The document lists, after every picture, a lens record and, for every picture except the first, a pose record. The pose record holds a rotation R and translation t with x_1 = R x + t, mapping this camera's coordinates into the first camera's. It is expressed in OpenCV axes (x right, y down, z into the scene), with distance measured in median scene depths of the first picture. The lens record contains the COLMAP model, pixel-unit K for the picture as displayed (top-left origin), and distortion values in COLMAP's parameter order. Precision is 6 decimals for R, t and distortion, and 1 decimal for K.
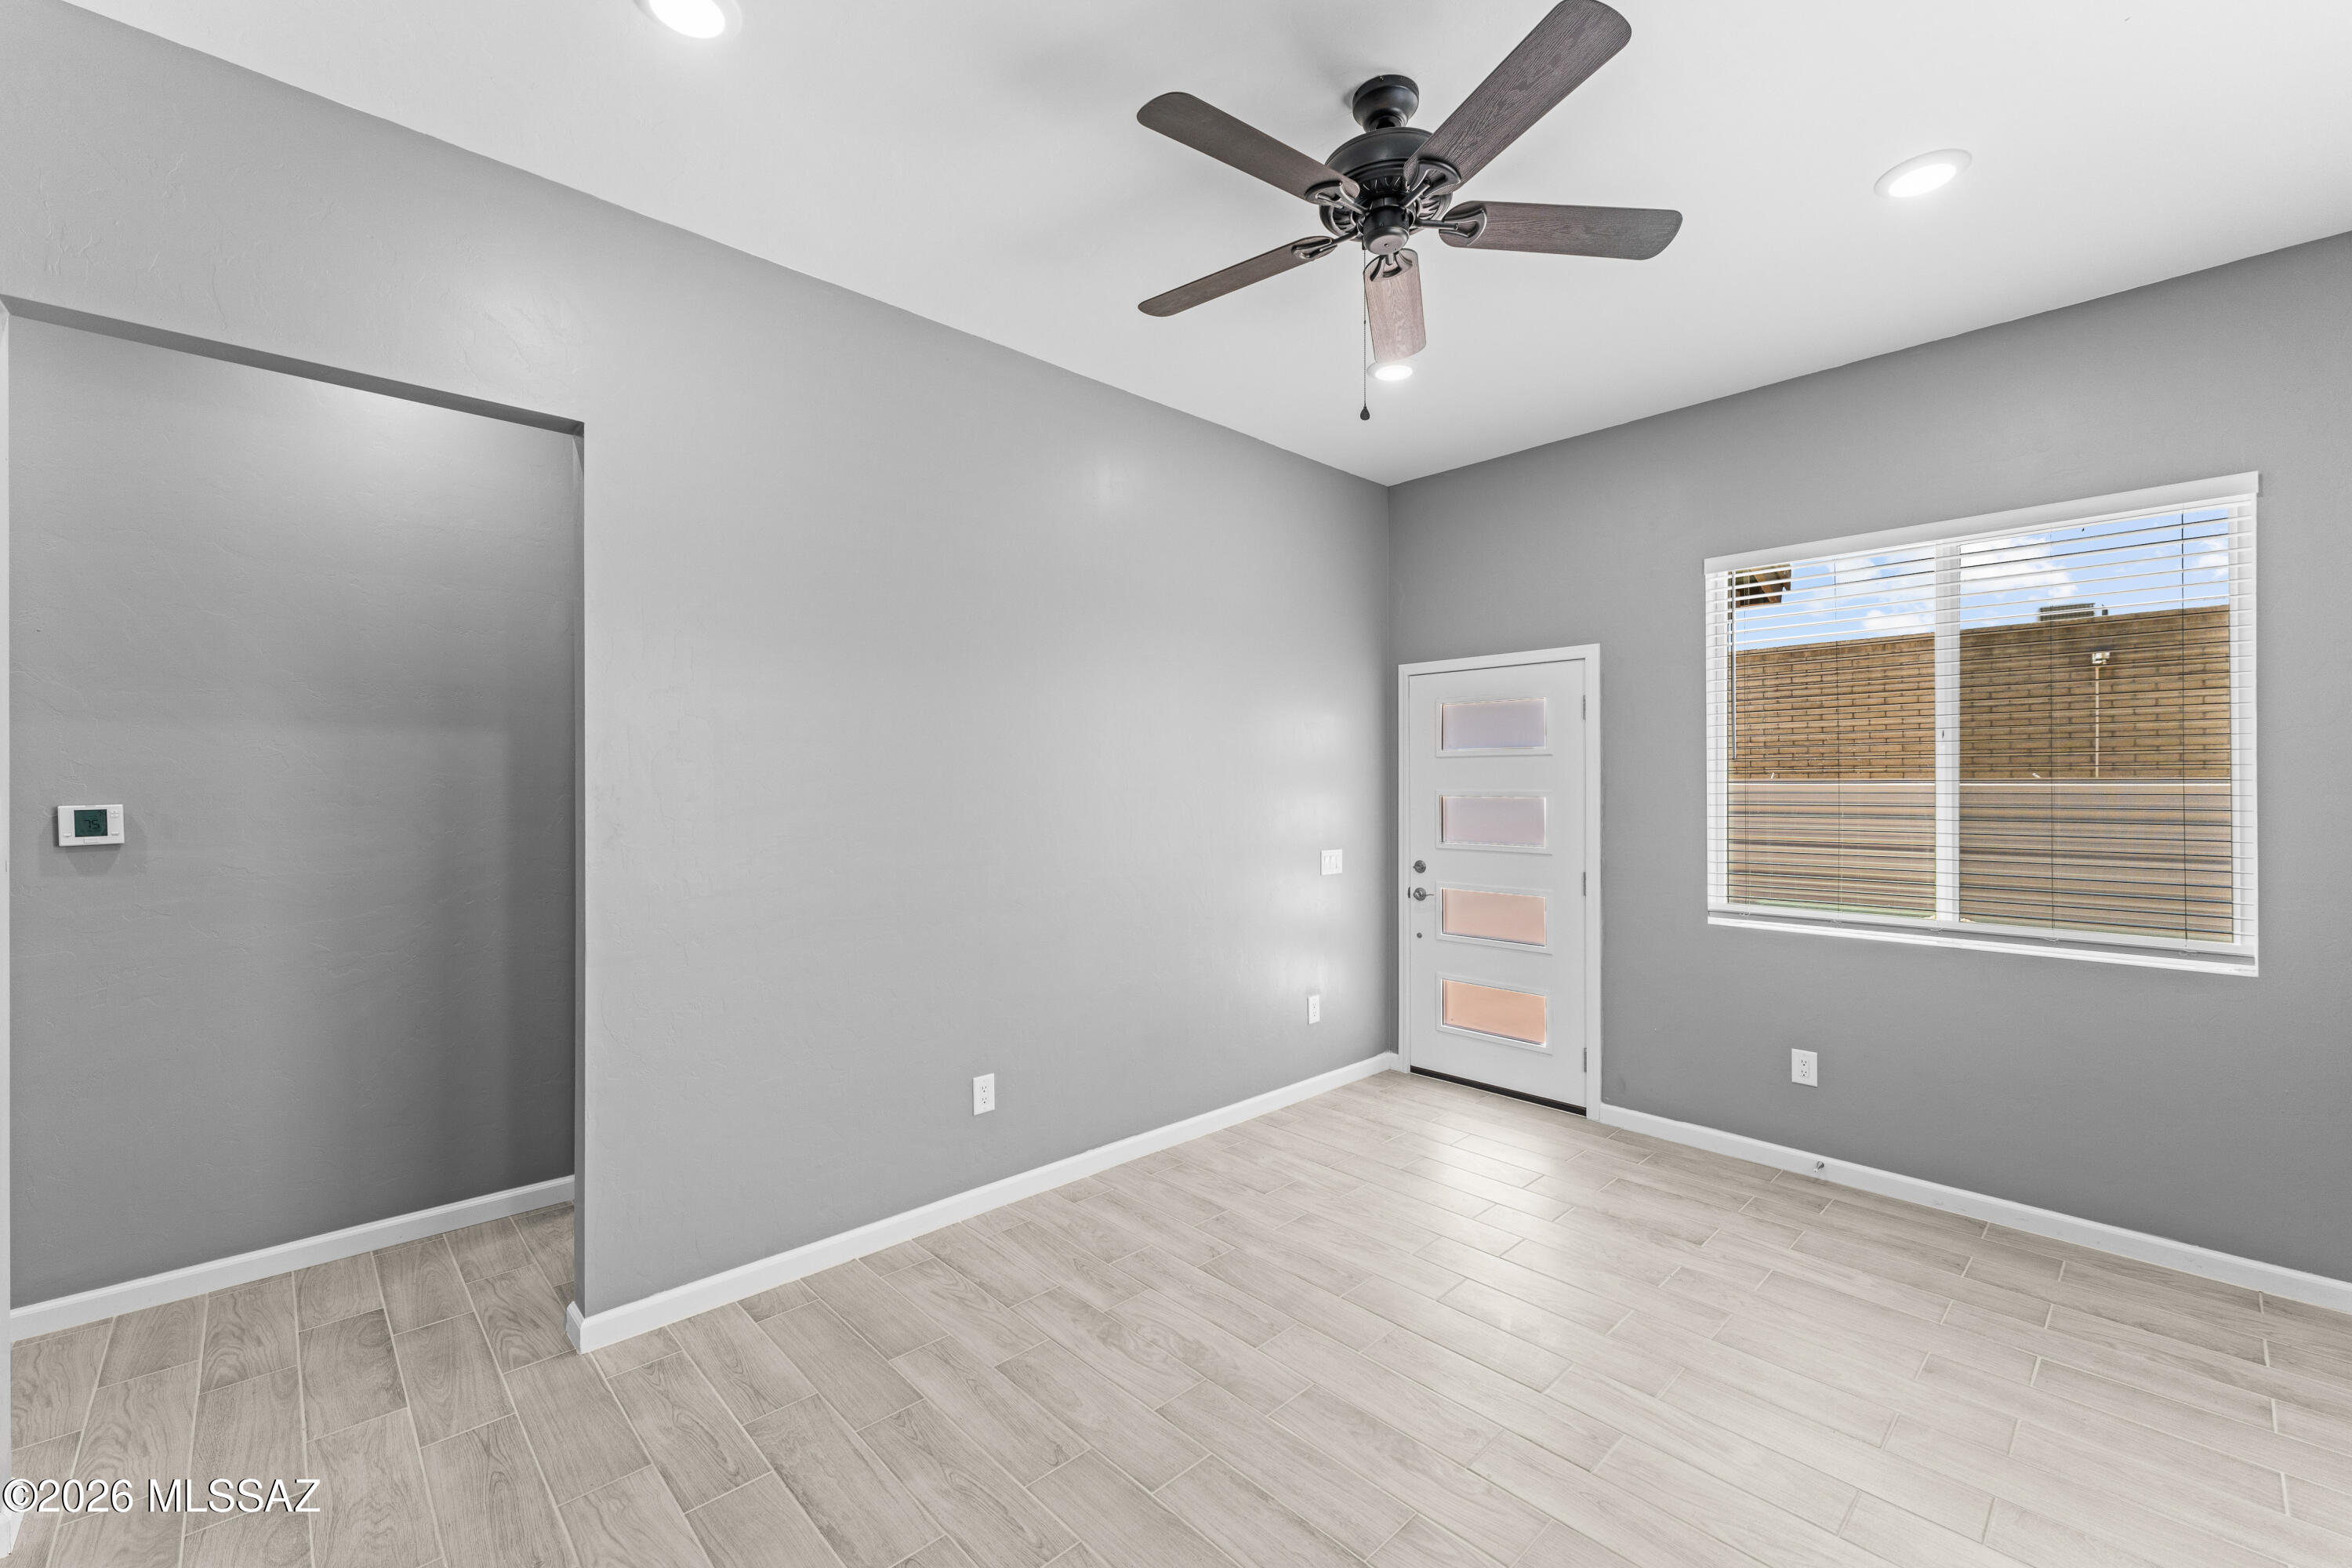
lens RADIAL K [[947.6, 0, 1170.1], [0, 947.6, 786.5], [0, 0, 1]] dist [0.000480, -0.000064]
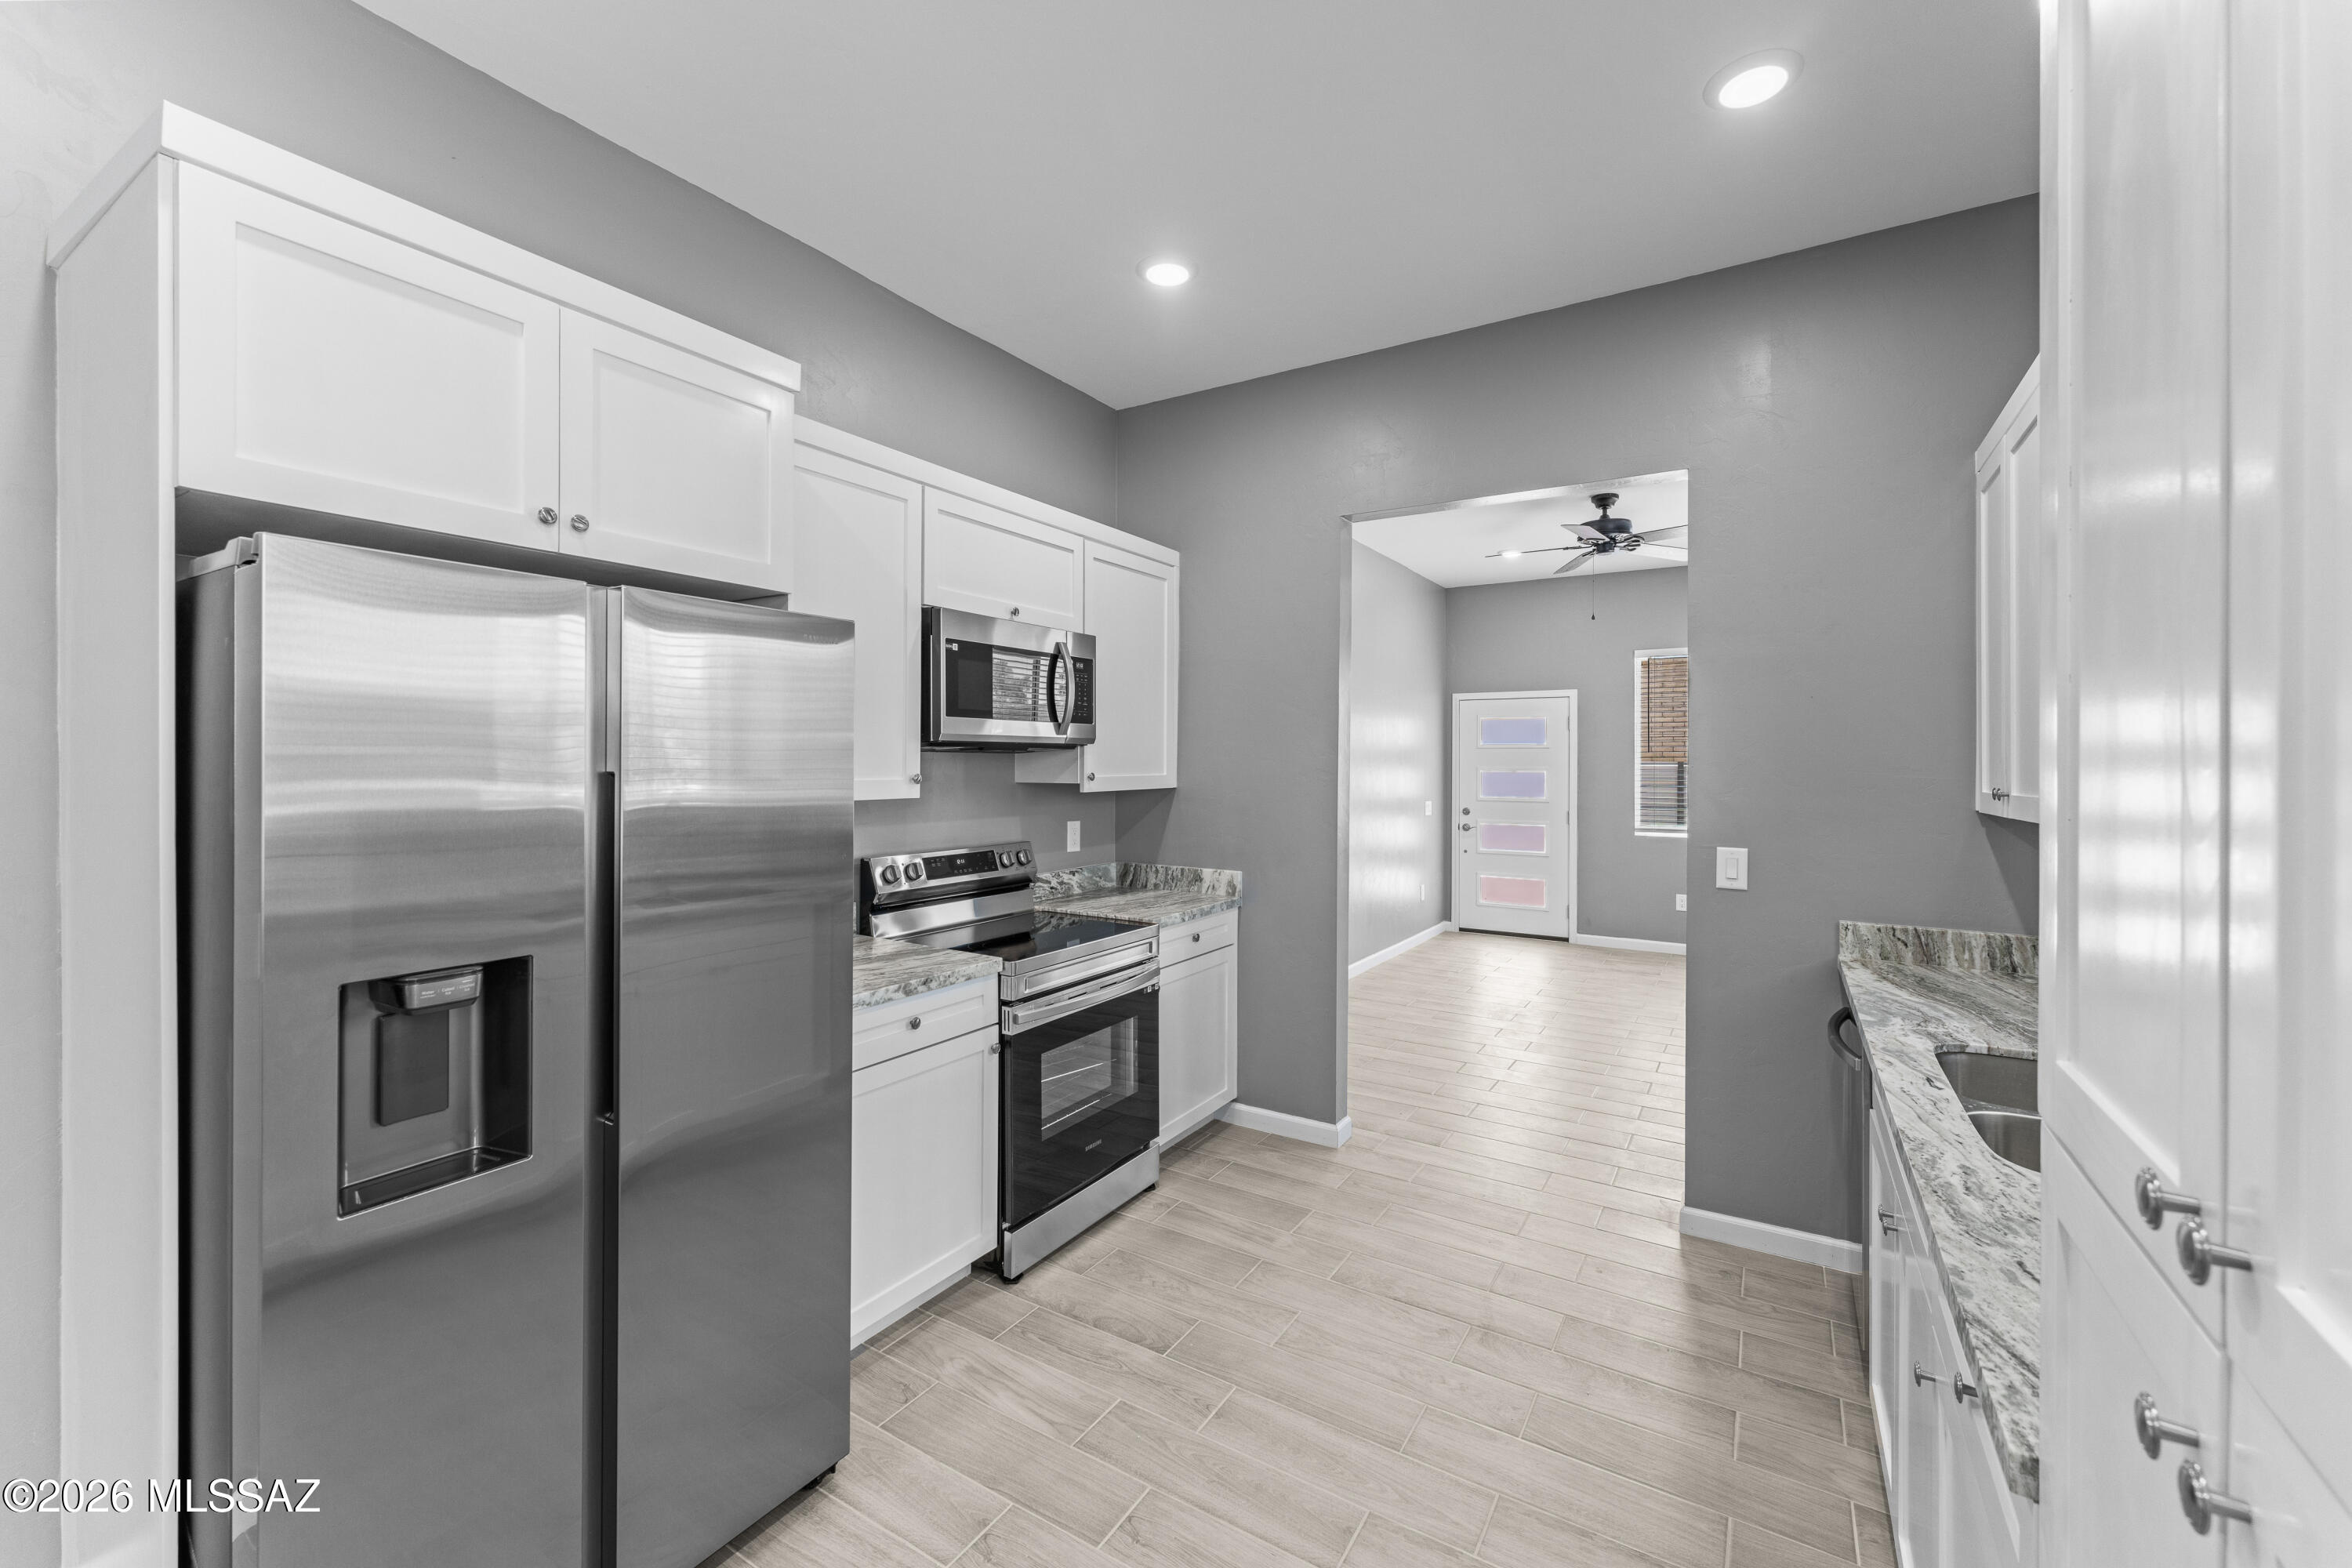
lens RADIAL K [[947.6, 0, 1170.5], [0, 947.6, 759.3], [0, 0, 1]] dist [0.000480, -0.000064]
pose [[0.968533, 0.006354, 0.248805, -0.716985], [-0.005380, 0.999975, -0.004592, 0.000353], [-0.248828, 0.003109, 0.968543, -0.559691]]
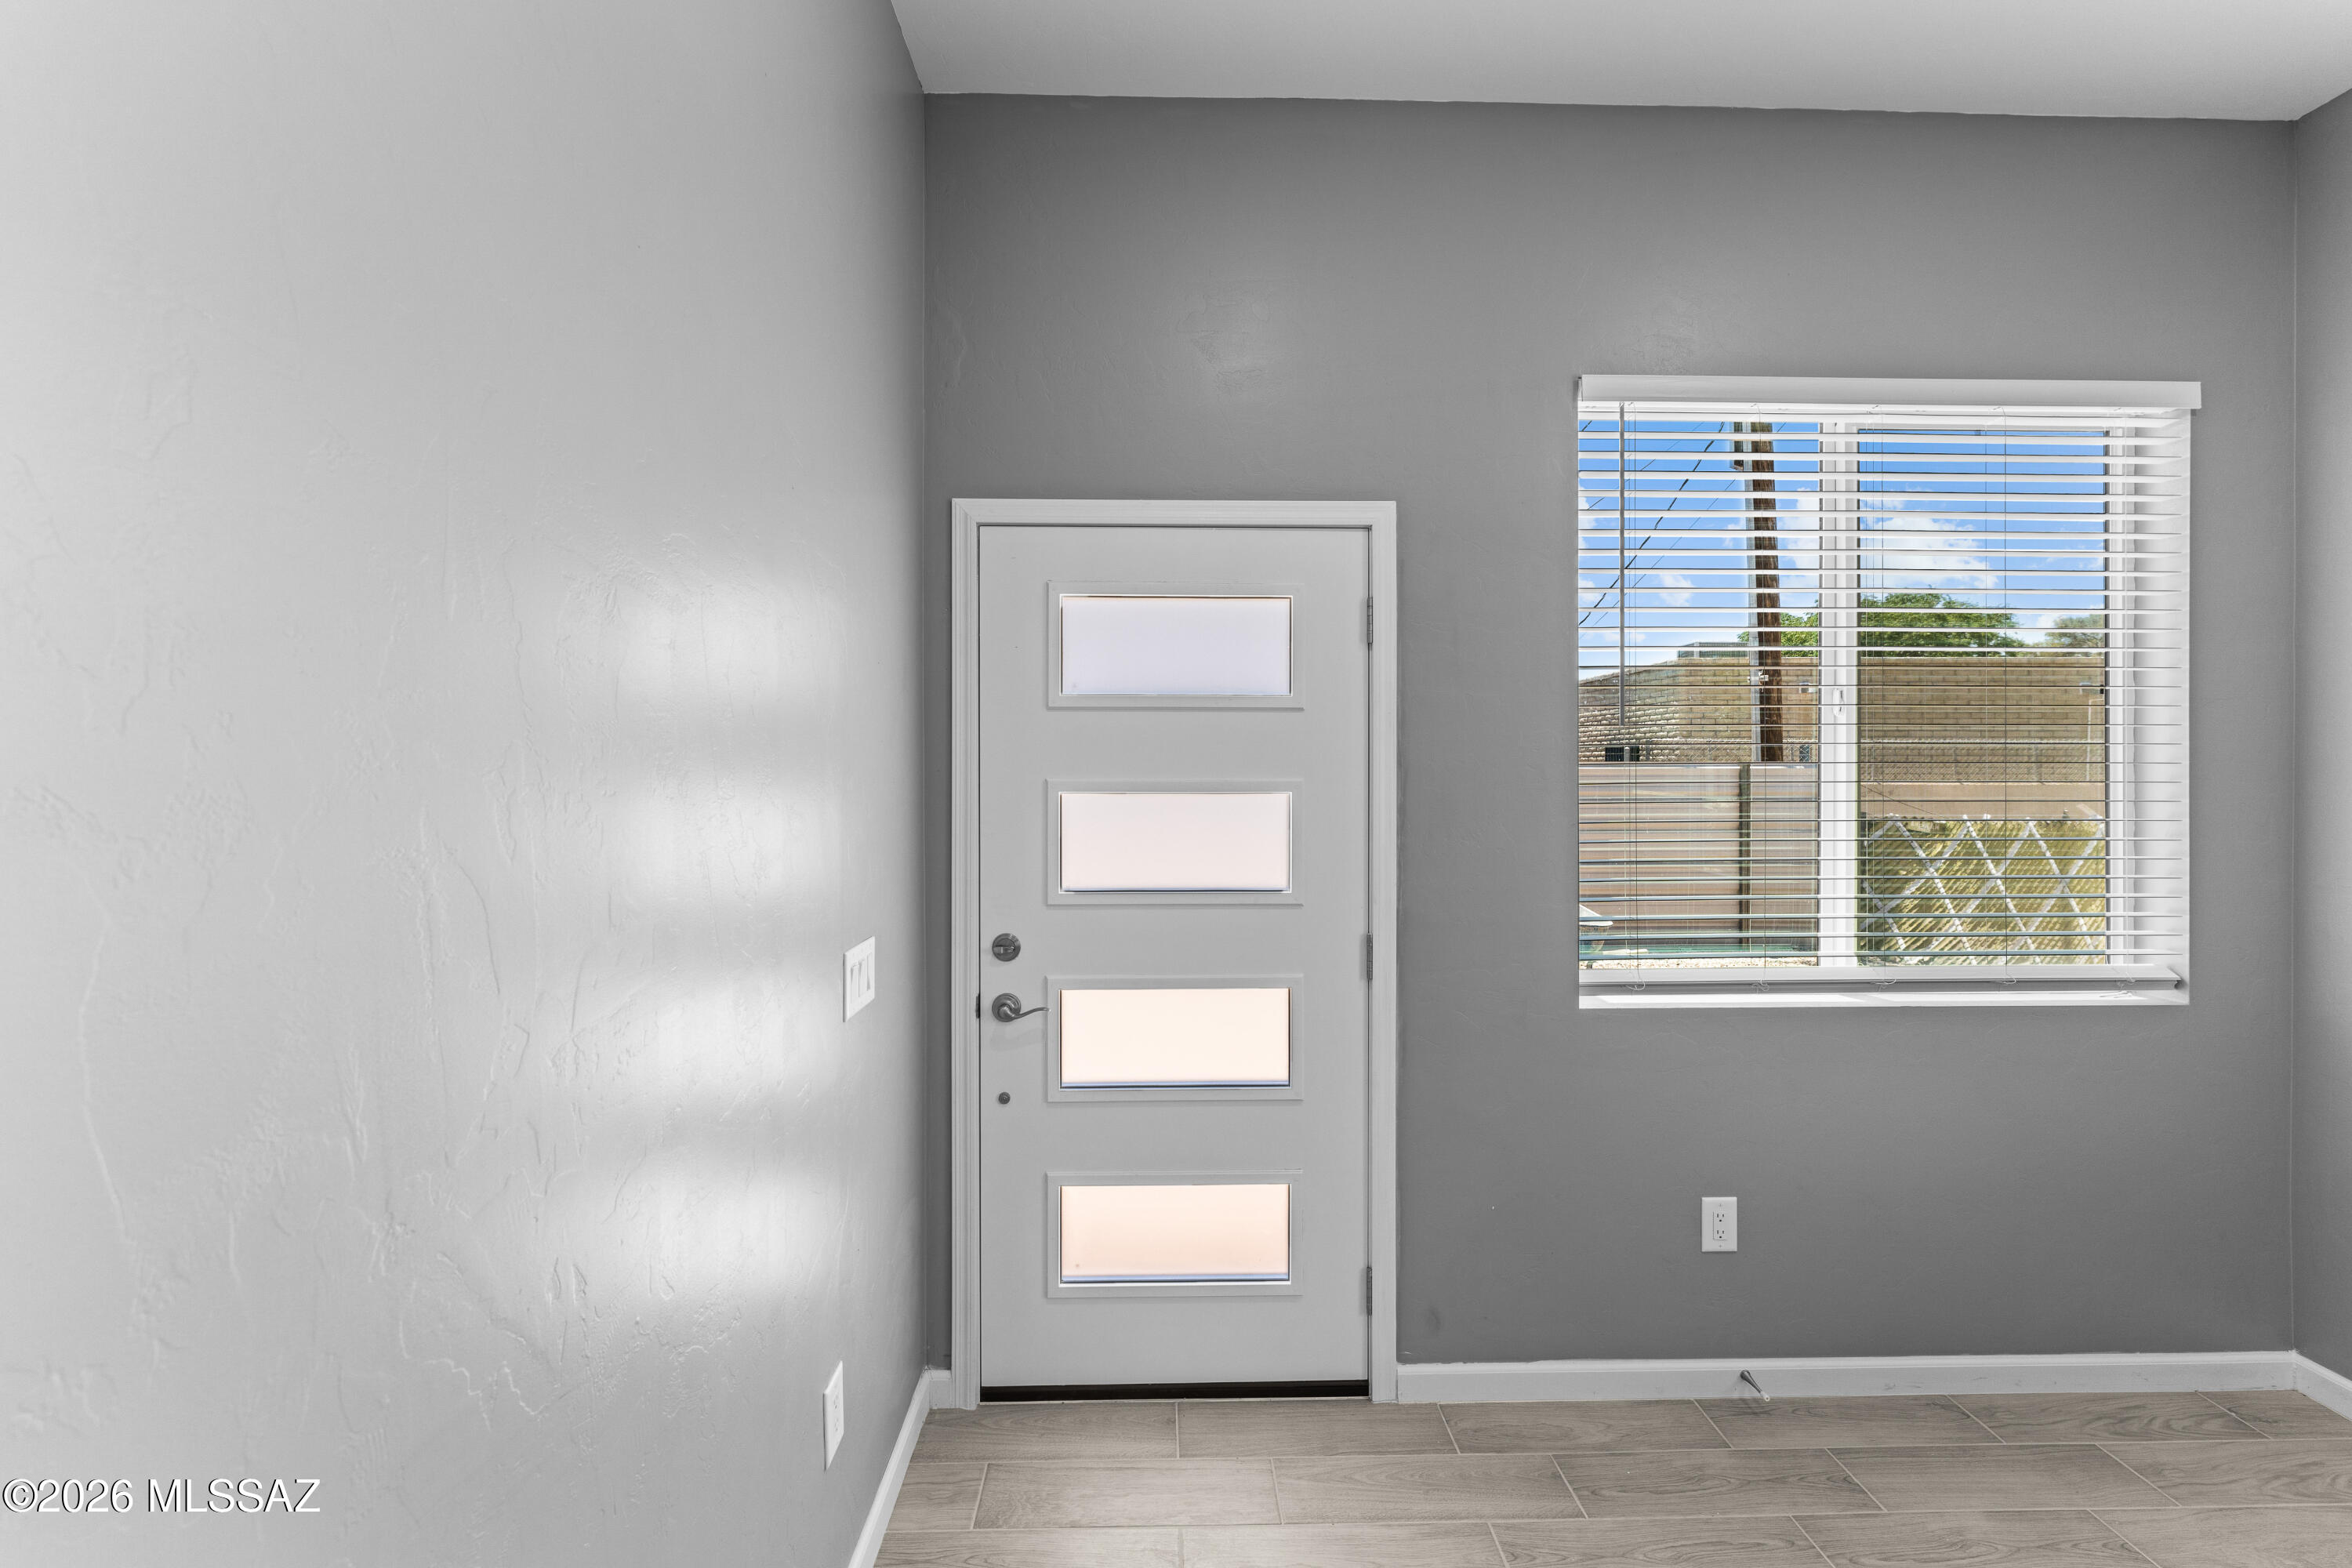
lens RADIAL K [[947.6, 0, 1187.0], [0, 947.6, 769.8], [0, 0, 1]] dist [0.000480, -0.000064]
pose [[0.662966, -0.004053, 0.748638, -0.020434], [-0.000462, 0.999983, 0.005822, -0.003760], [-0.748649, -0.004205, 0.662953, 0.660538]]
